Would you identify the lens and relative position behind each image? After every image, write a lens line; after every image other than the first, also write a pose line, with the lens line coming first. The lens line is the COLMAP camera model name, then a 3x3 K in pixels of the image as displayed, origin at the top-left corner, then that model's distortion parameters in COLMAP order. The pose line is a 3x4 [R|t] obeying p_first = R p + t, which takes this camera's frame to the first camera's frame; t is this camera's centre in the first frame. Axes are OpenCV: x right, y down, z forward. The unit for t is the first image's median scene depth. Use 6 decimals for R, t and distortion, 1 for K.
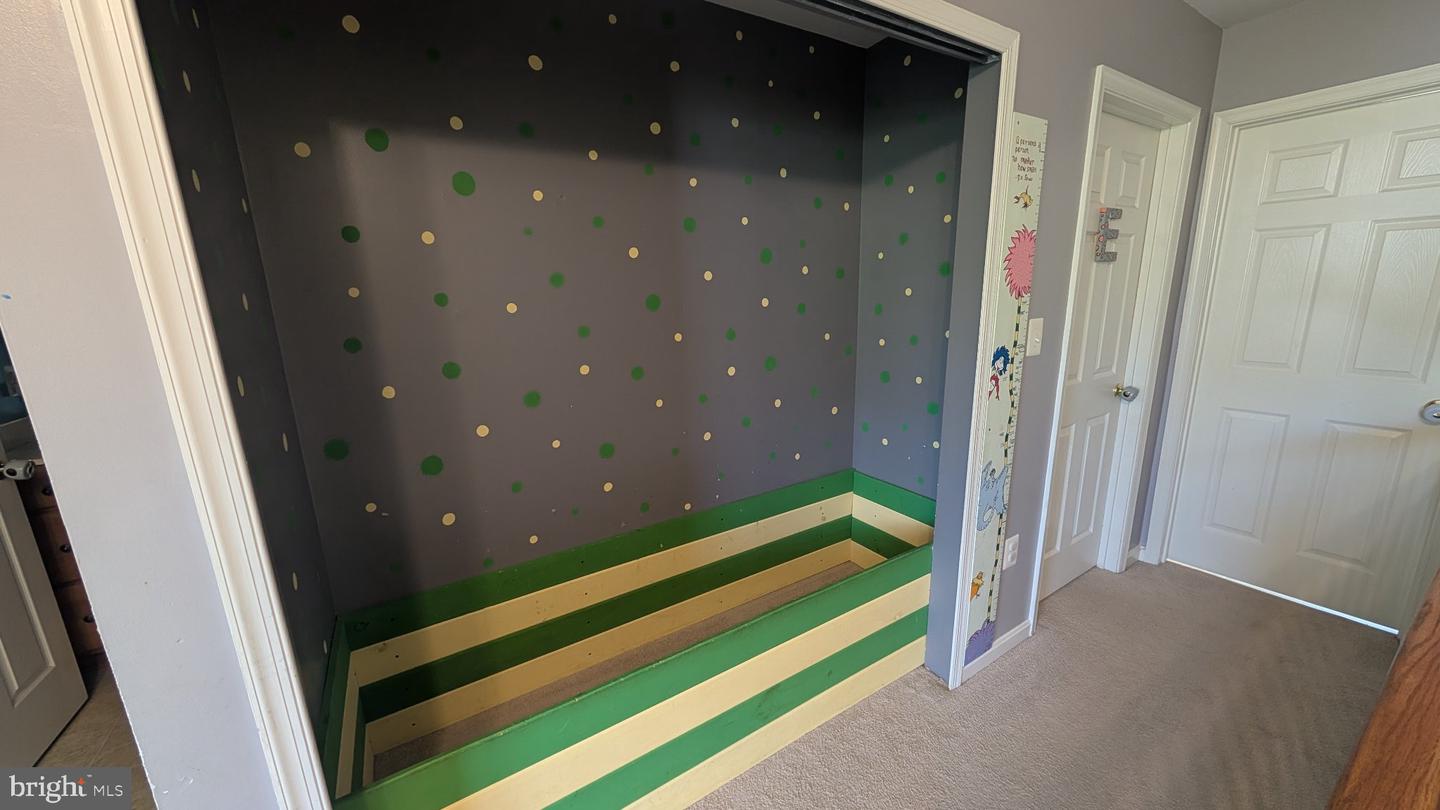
lens RADIAL K [[526.1, 0, 715.9], [0, 526.1, 408.2], [0, 0, 1]] dist [0.000114, -0.000242]
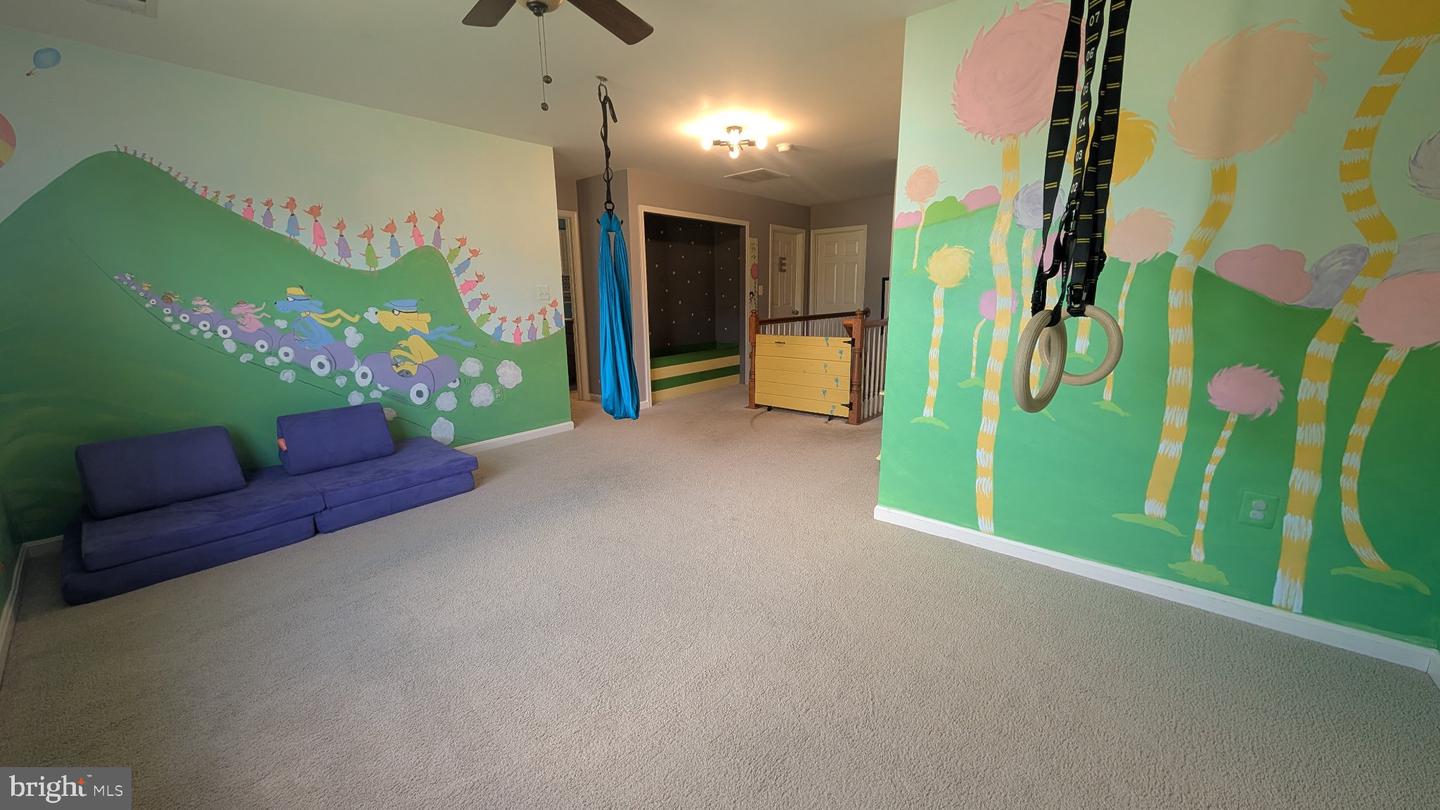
lens RADIAL K [[526.1, 0, 715.9], [0, 526.1, 408.2], [0, 0, 1]] dist [0.000114, -0.000242]
pose [[0.955973, -0.048439, 0.289430, -0.820364], [0.052791, 0.998579, -0.007246, 0.693417], [-0.288668, 0.022207, 0.957172, -2.429050]]
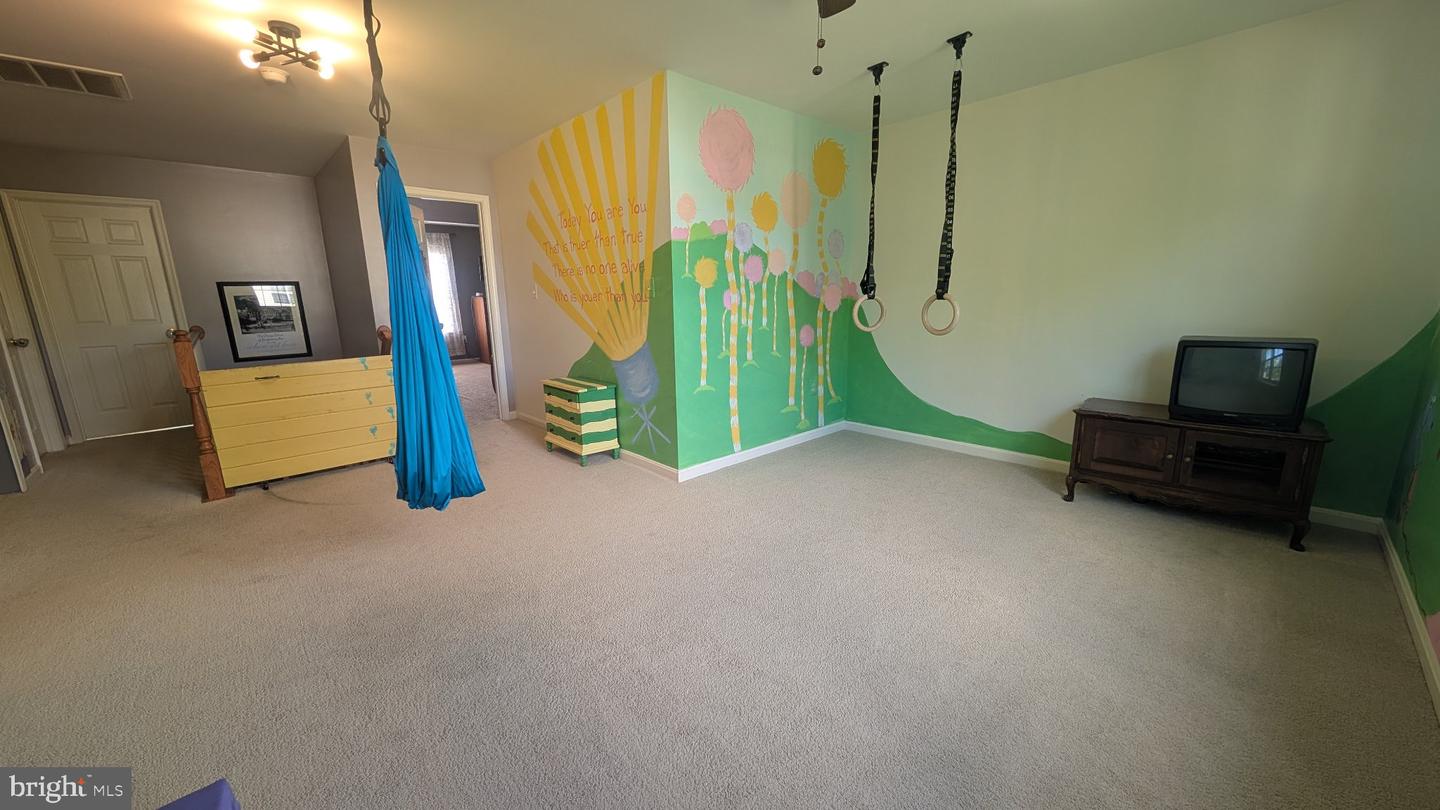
lens RADIAL K [[526.1, 0, 715.9], [0, 526.1, 408.2], [0, 0, 1]] dist [0.000114, -0.000242]
pose [[-0.187441, -0.179638, 0.965710, -1.653098], [0.241828, 0.944436, 0.222619, 0.420387], [-0.952043, 0.275264, -0.133584, -1.075931]]
